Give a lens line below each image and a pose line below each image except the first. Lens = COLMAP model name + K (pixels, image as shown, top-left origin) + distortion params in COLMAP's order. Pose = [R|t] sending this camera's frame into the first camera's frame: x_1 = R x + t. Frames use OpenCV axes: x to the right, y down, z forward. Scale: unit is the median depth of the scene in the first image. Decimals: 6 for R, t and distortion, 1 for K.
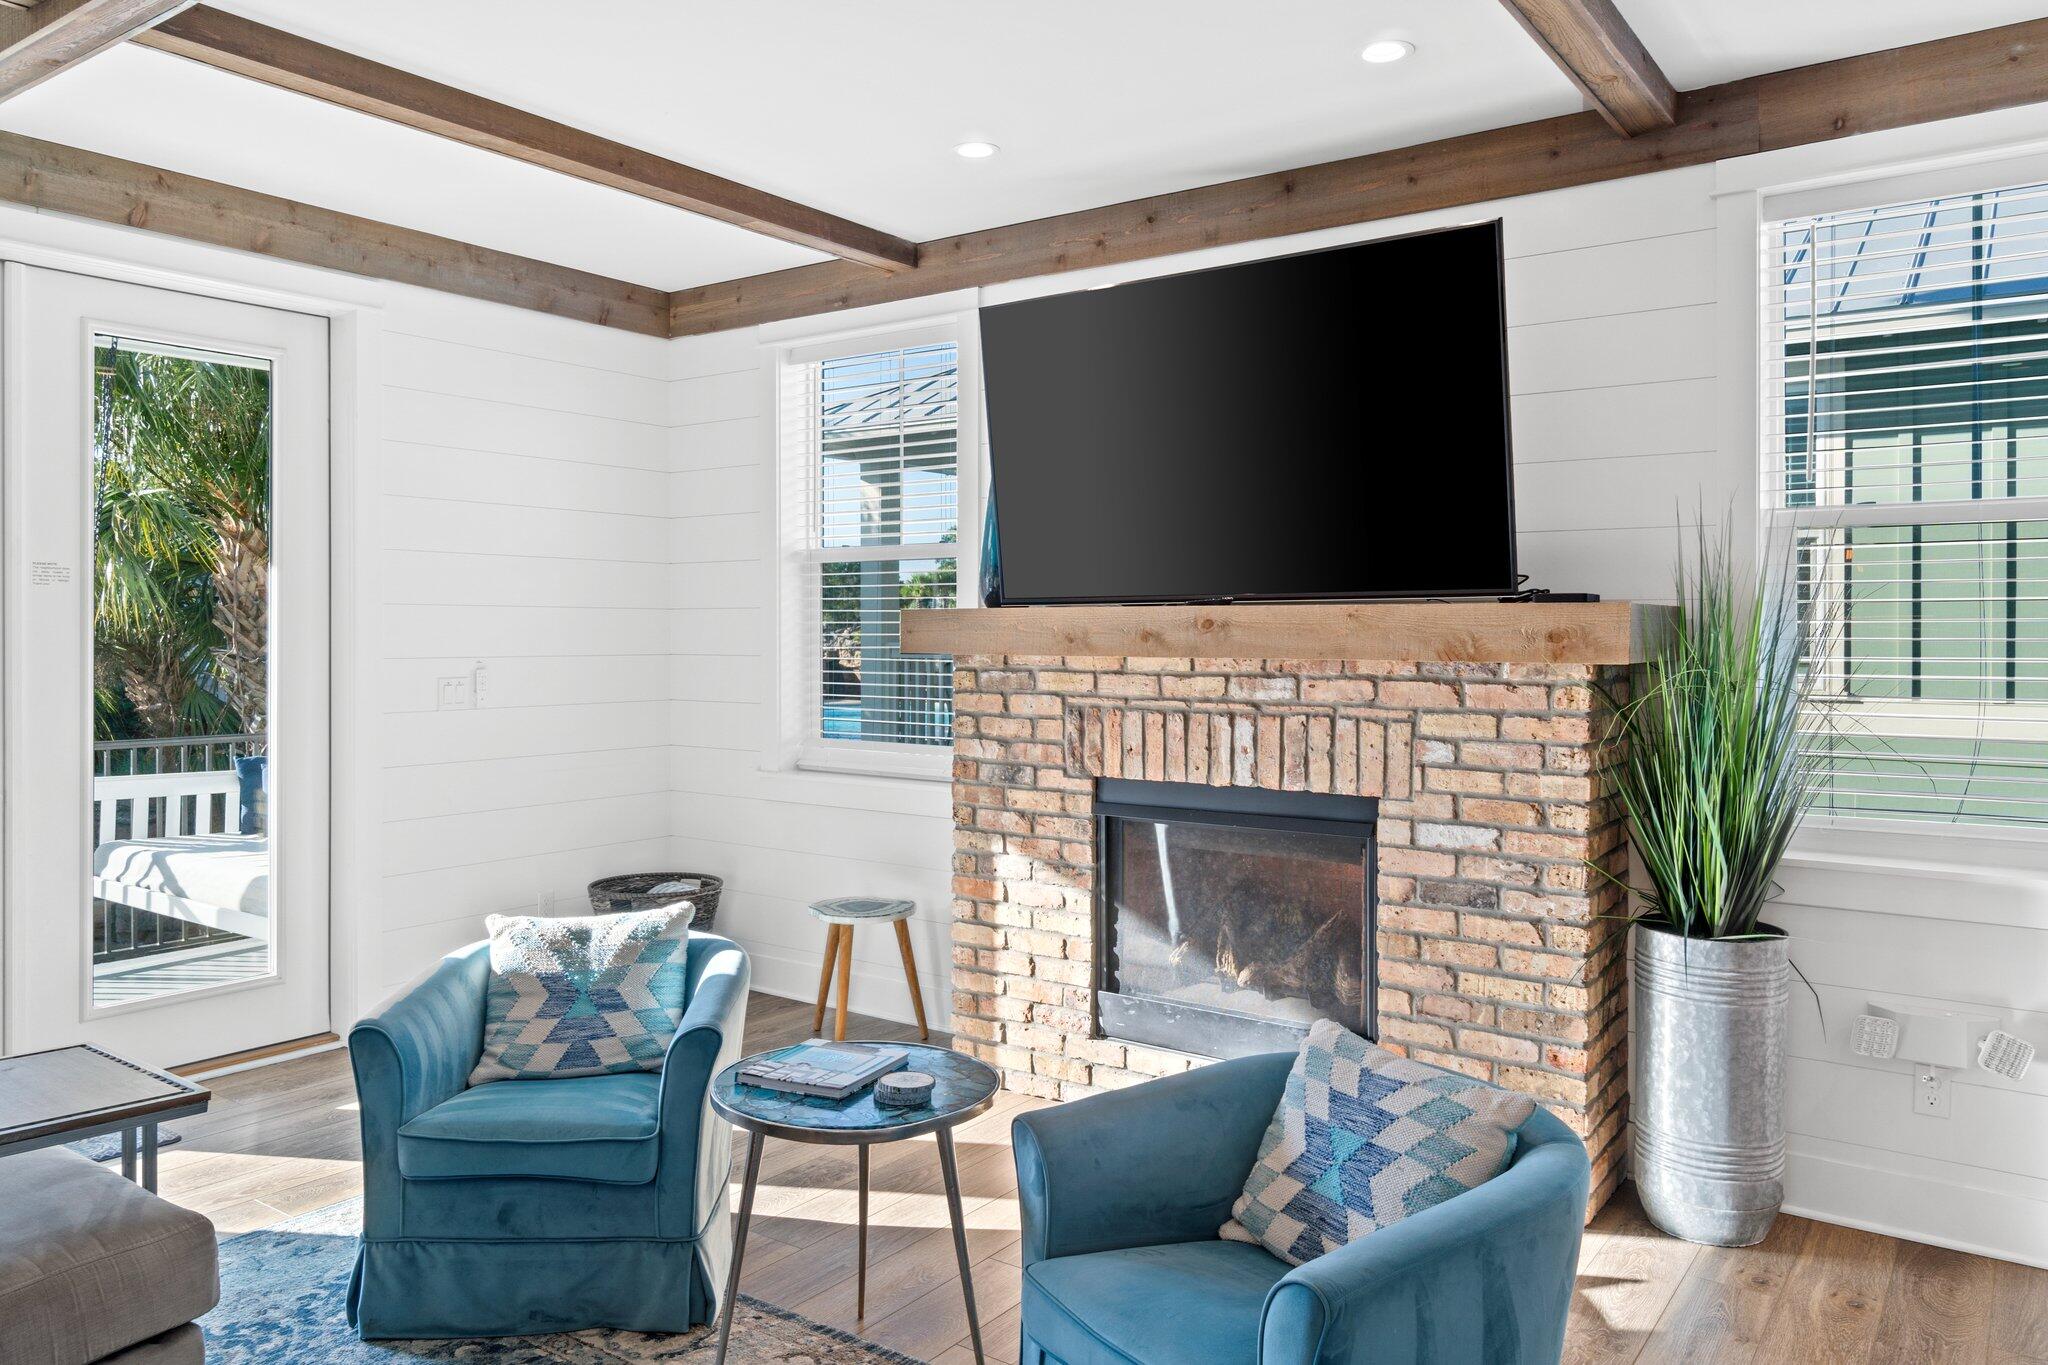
lens RADIAL K [[1451.1, 0, 1024.0], [0, 1451.1, 682.5], [0, 0, 1]] dist [-0.001314, -0.001484]
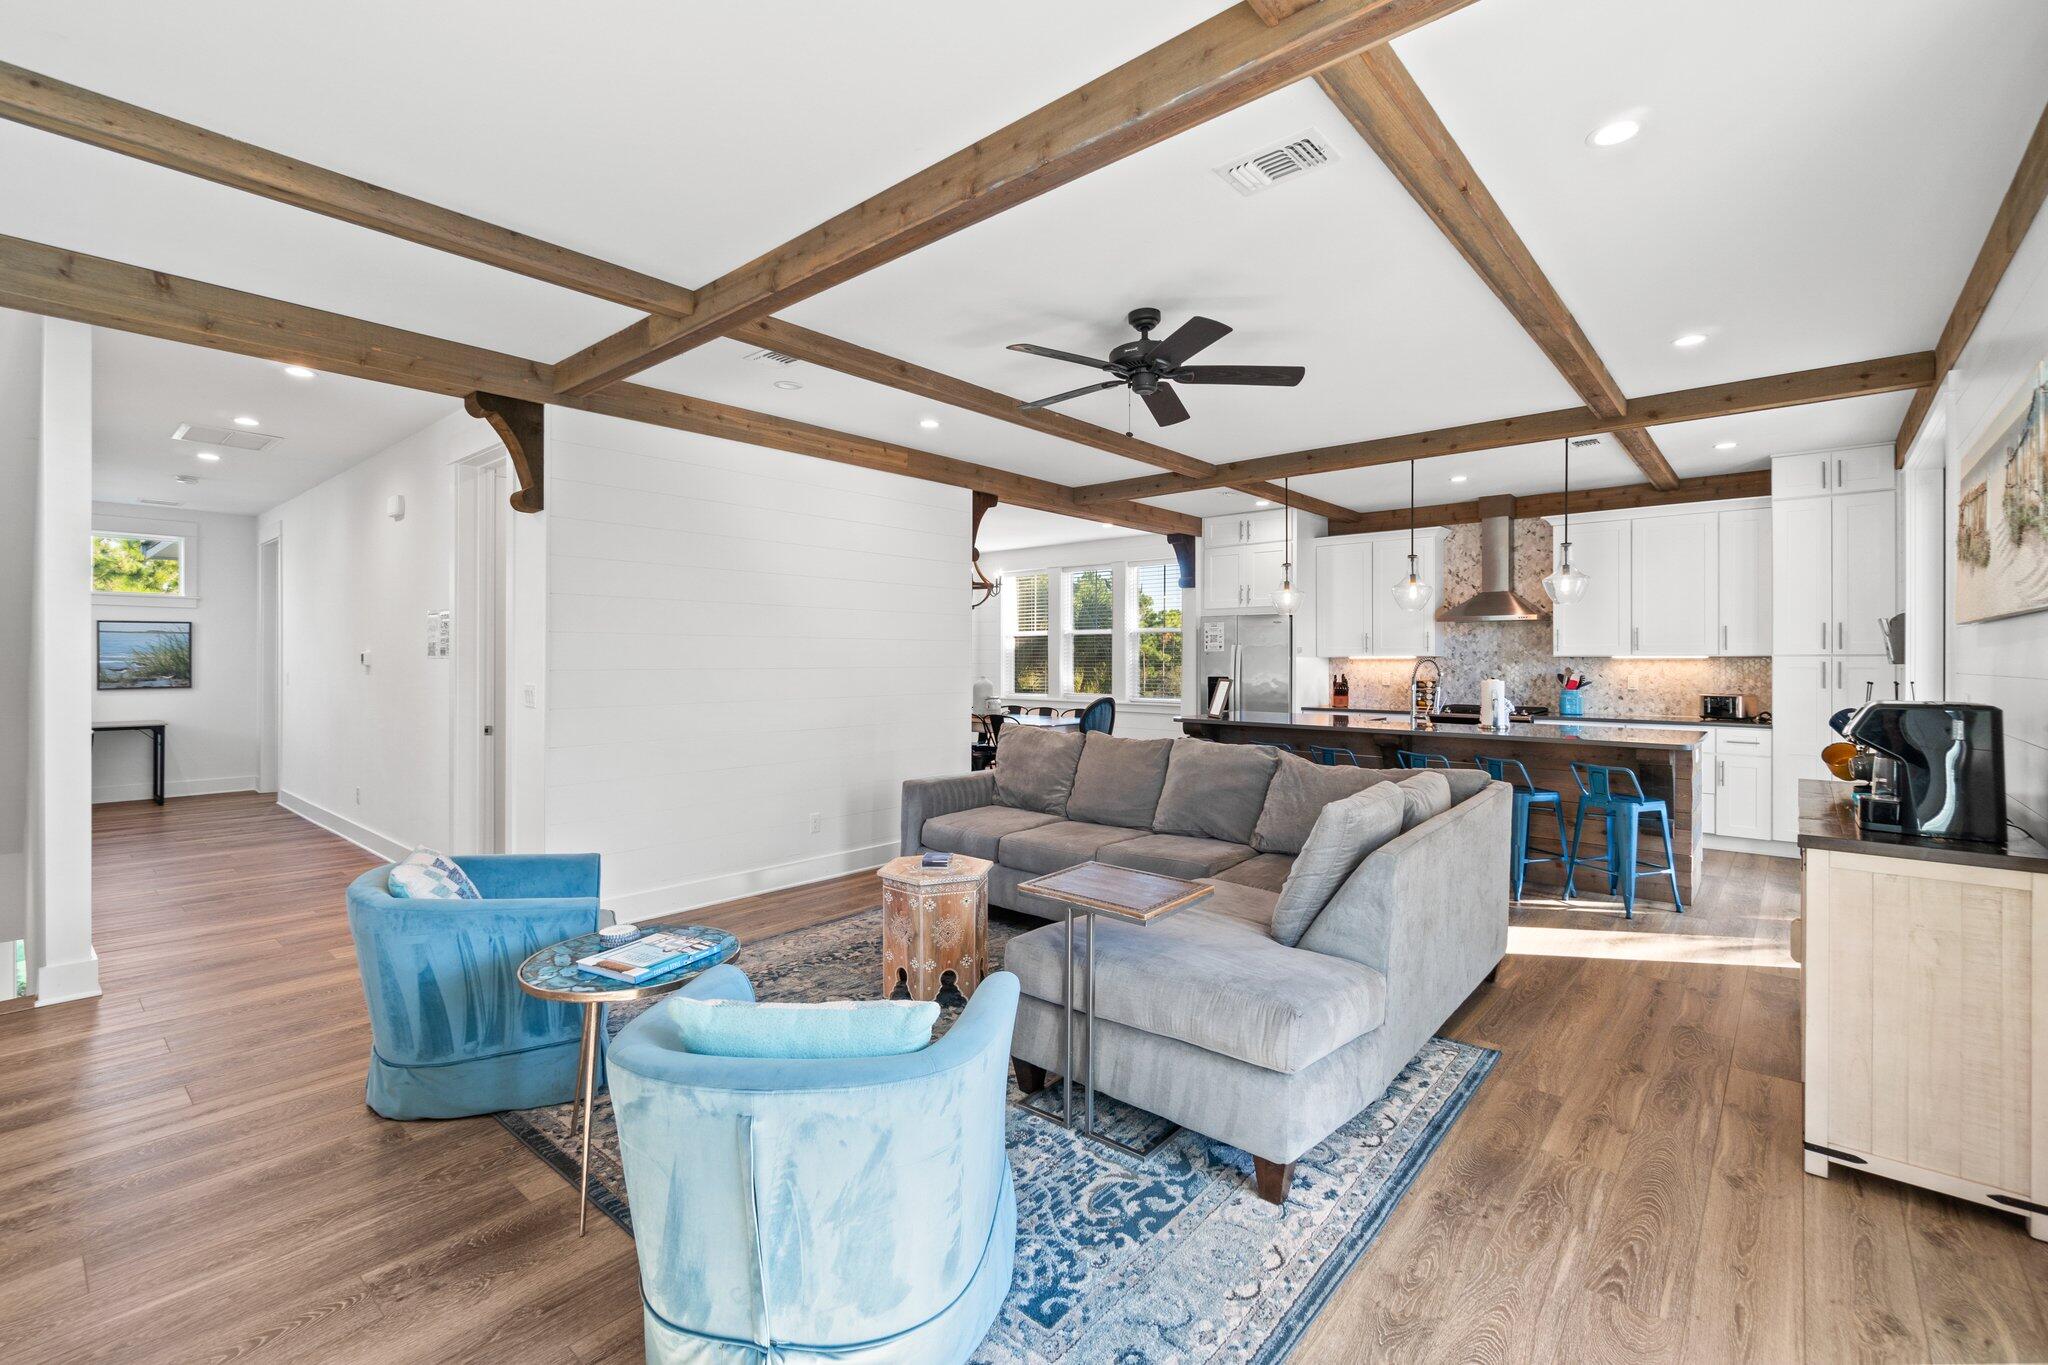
lens RADIAL K [[897.0, 0, 1018.2], [0, 897.0, 658.1], [0, 0, 1]] dist [0.001619, -0.000114]
pose [[-0.995473, -0.006565, 0.094819, -0.548814], [-0.003143, 0.999340, 0.036192, -0.048650], [-0.094994, 0.035731, -0.994836, 1.754754]]
